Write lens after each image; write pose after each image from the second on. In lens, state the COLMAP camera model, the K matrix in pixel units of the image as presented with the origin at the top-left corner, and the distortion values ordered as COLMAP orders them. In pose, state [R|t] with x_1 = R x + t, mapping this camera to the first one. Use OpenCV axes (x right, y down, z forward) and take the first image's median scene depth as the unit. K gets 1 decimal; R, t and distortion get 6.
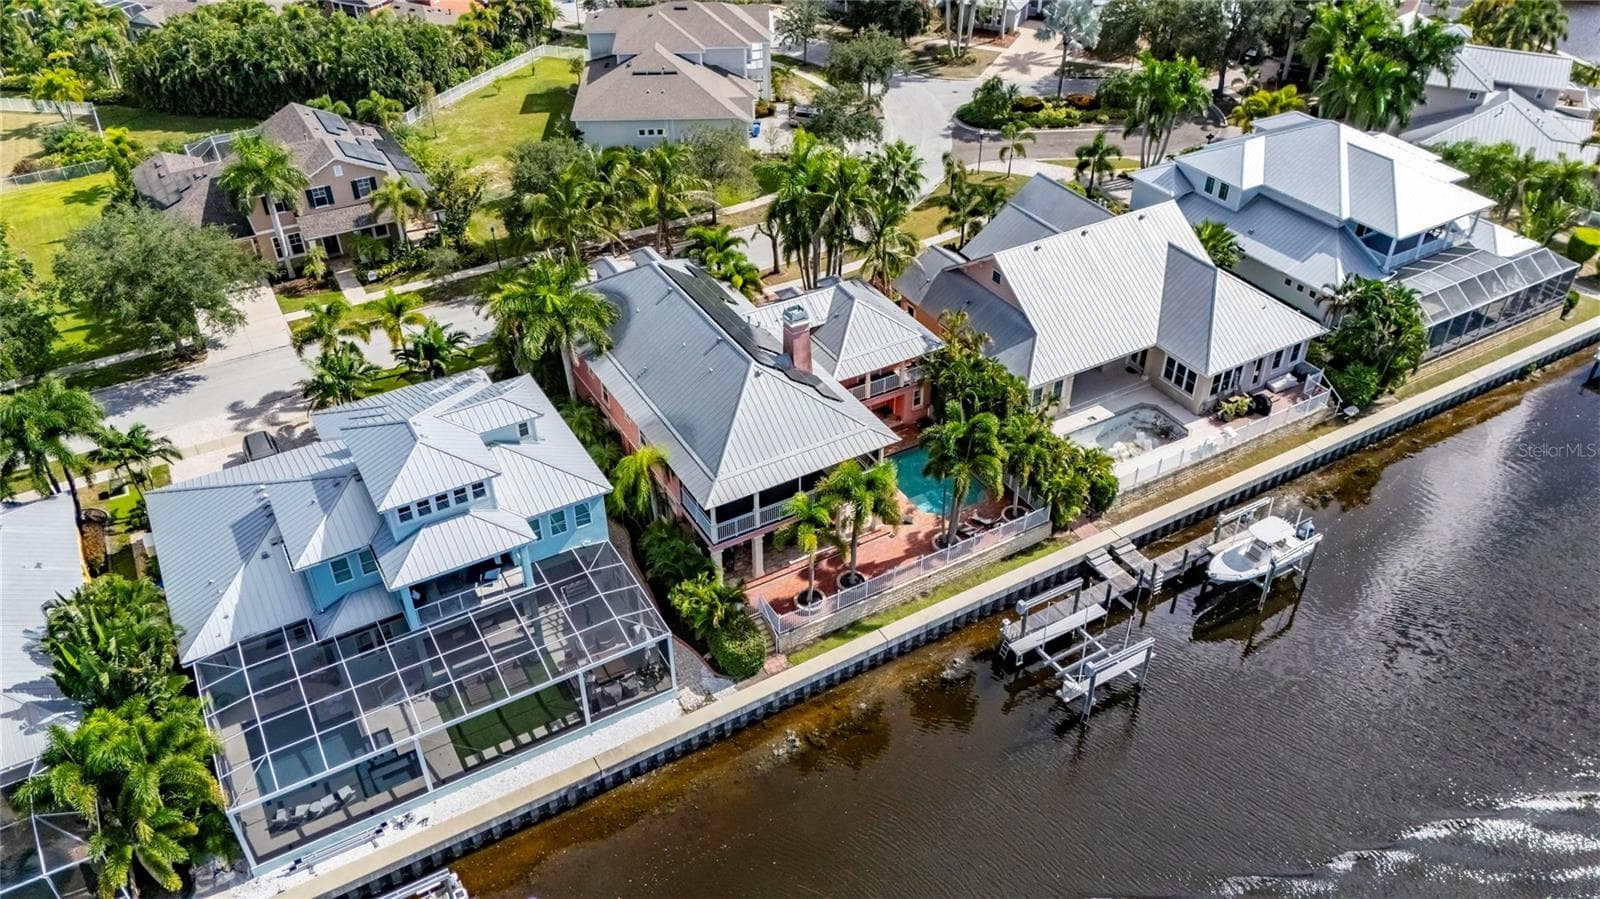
lens RADIAL K [[1183.6, 0, 802.0], [0, 1183.6, 450.9], [0, 0, 1]] dist [0.054573, -0.034204]
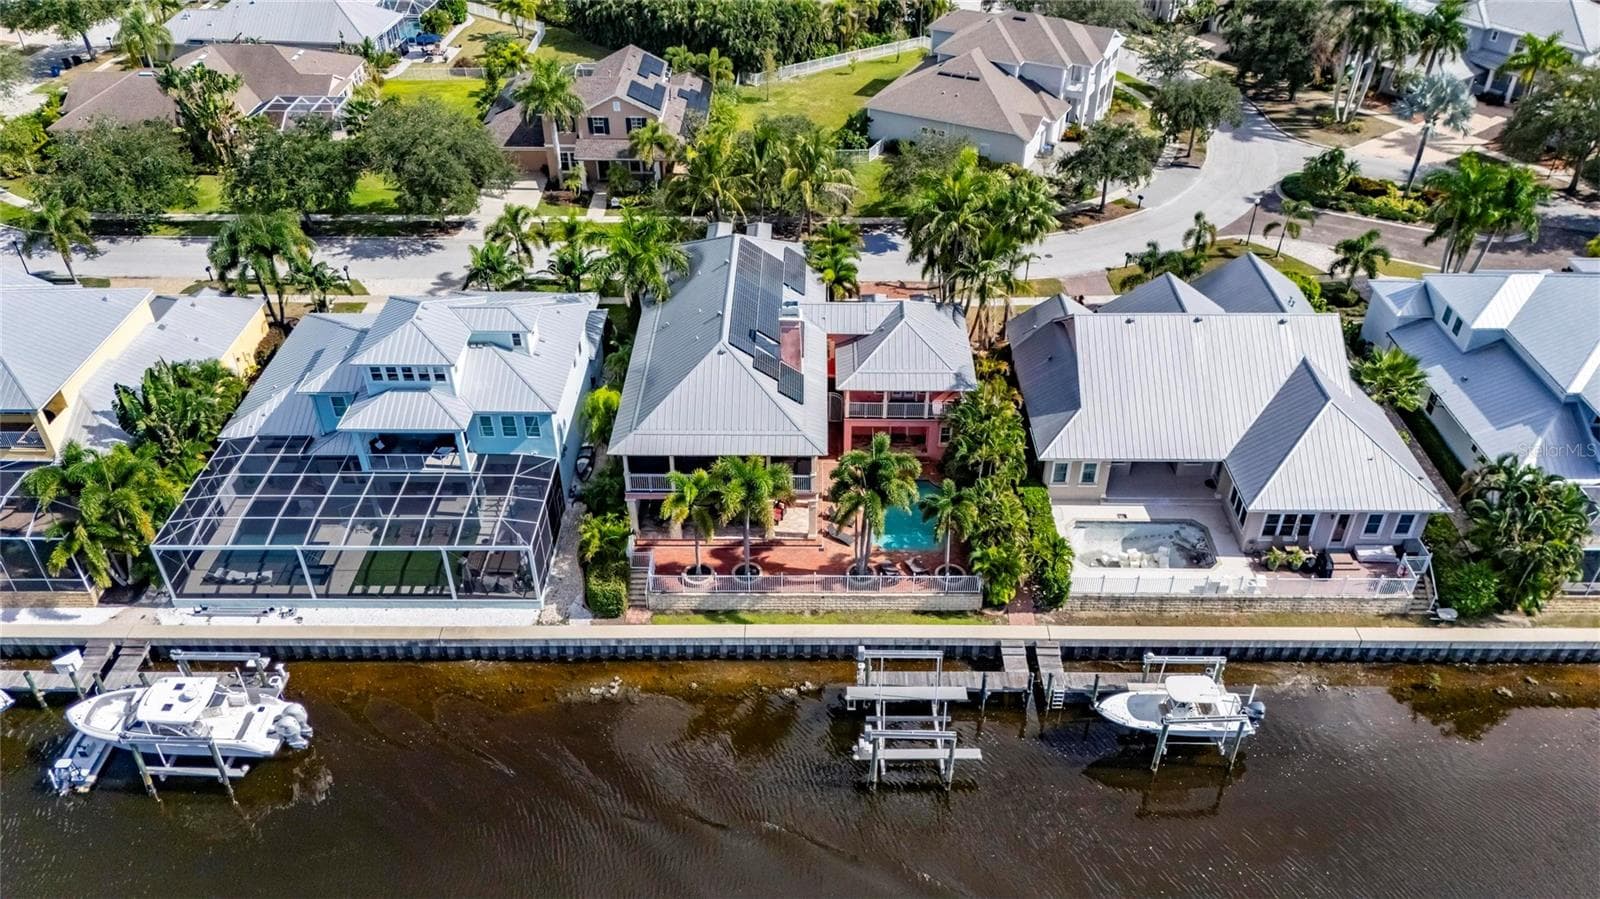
lens RADIAL K [[1183.6, 0, 799.0], [0, 1183.6, 453.2], [0, 0, 1]] dist [0.054573, -0.034204]
pose [[0.859119, 0.305493, -0.410596, 0.409701], [-0.305789, 0.949752, 0.066814, -0.060795], [0.410376, 0.068154, 0.909366, 0.074541]]
